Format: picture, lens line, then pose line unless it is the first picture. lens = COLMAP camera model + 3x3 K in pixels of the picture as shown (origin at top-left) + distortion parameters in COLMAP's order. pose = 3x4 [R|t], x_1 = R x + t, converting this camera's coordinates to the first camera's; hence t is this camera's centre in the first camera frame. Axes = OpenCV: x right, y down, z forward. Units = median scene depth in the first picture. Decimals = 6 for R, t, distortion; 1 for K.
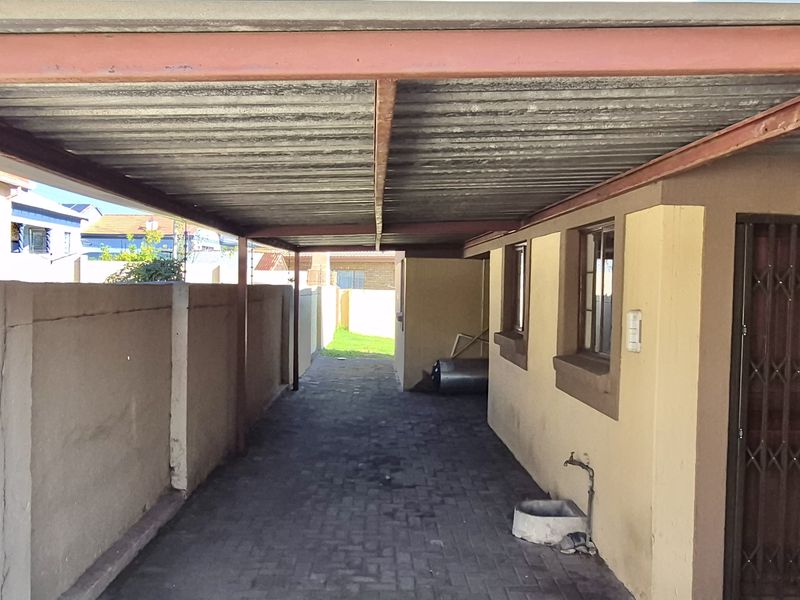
lens RADIAL K [[729.2, 0, 400.0], [0, 729.2, 300.0], [0, 0, 1]] dist [-0.092356, -0.001193]
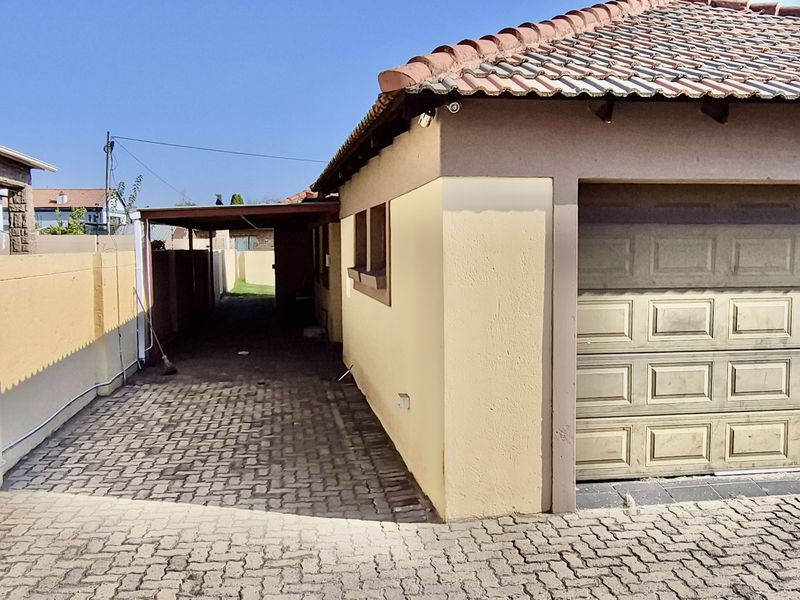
lens RADIAL K [[729.2, 0, 400.0], [0, 729.2, 300.0], [0, 0, 1]] dist [-0.092356, -0.001193]
pose [[0.990346, -0.034171, 0.134336, 0.065362], [0.026838, 0.998069, 0.056023, 0.015071], [-0.135991, -0.051877, 0.989351, -0.767324]]
